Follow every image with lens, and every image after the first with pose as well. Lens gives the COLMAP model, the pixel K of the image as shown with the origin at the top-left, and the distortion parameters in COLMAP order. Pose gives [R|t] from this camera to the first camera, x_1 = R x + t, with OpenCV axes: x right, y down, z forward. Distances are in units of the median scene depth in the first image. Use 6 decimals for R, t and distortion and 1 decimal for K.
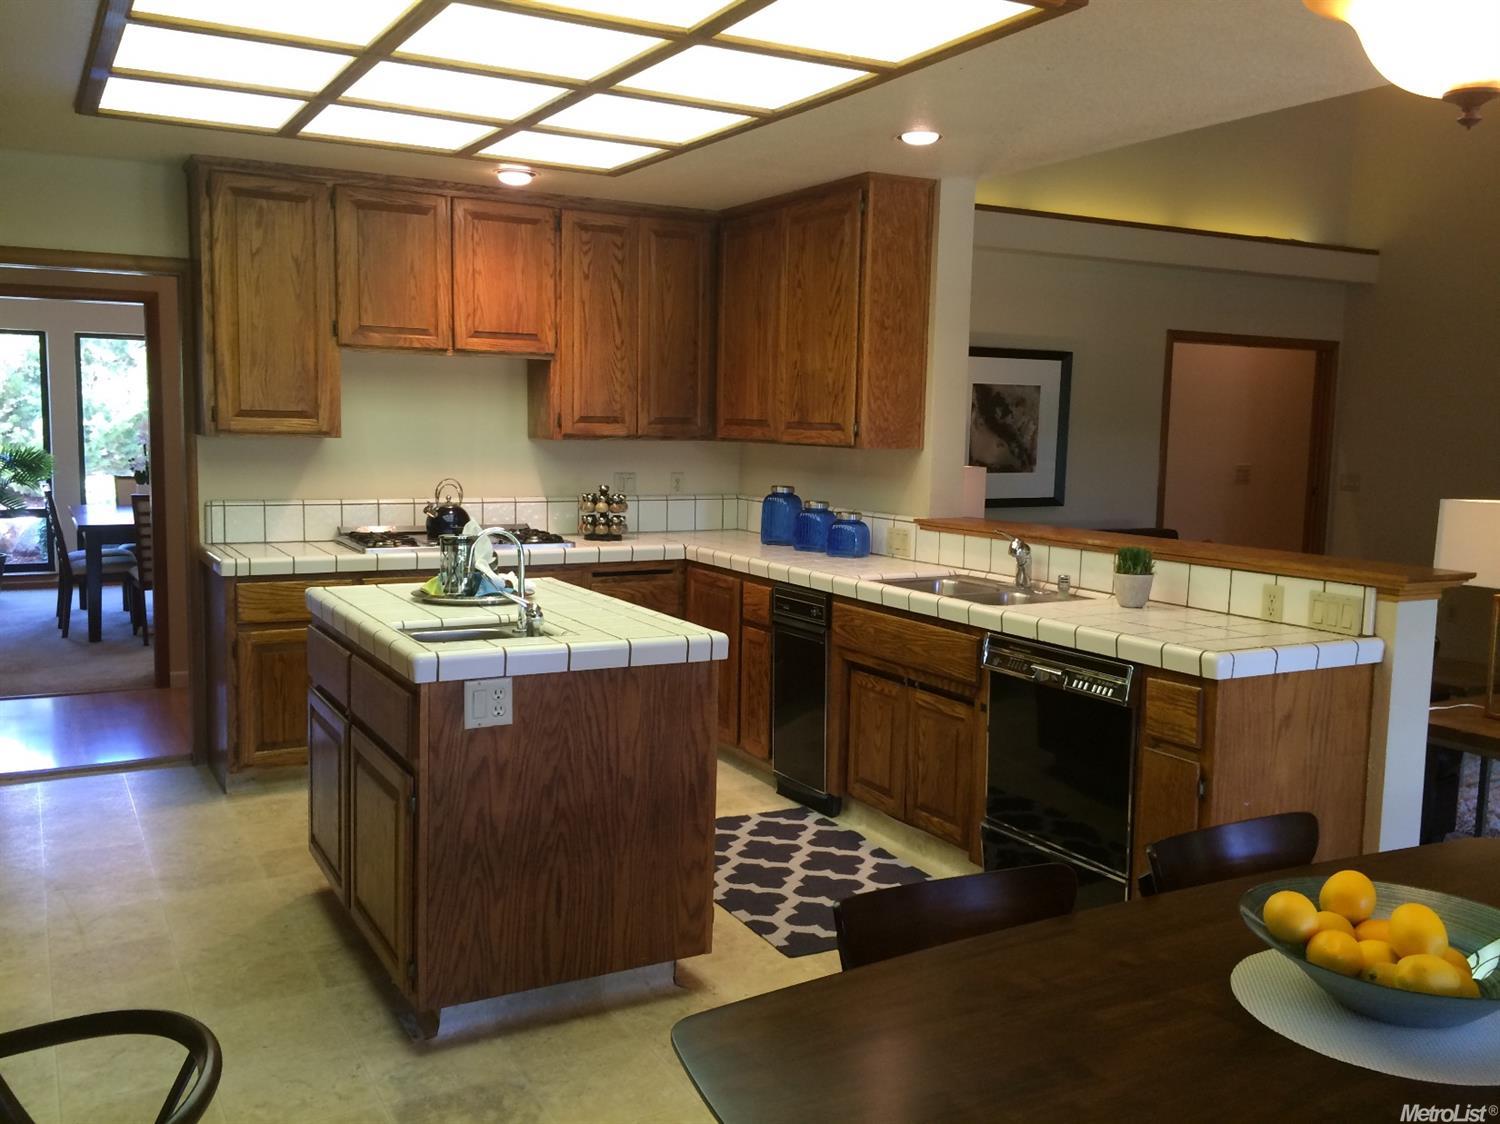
lens RADIAL K [[1279.5, 0, 739.7], [0, 1279.5, 558.7], [0, 0, 1]] dist [0.079158, -0.155854]
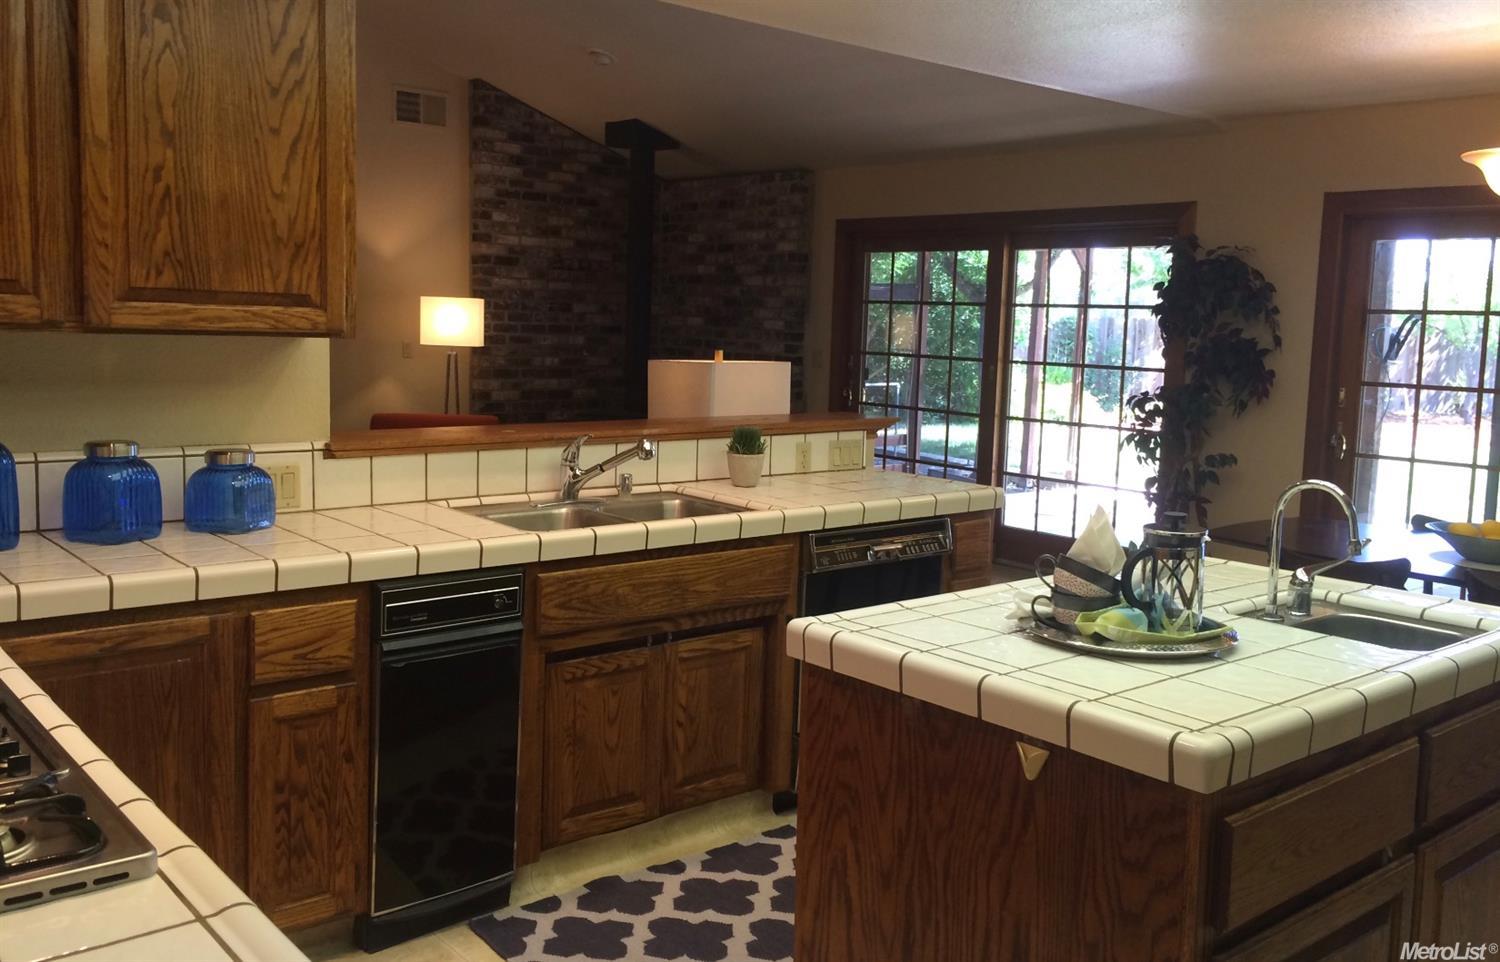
lens RADIAL K [[1295.1, 0, 752.7], [0, 1295.1, 437.8], [0, 0, 1]] dist [0.078404, 0.001168]
pose [[-0.186057, -0.122150, 0.974917, -0.604732], [0.067490, 0.988310, 0.136708, -0.122433], [-0.980218, 0.091233, -0.175638, 1.026738]]
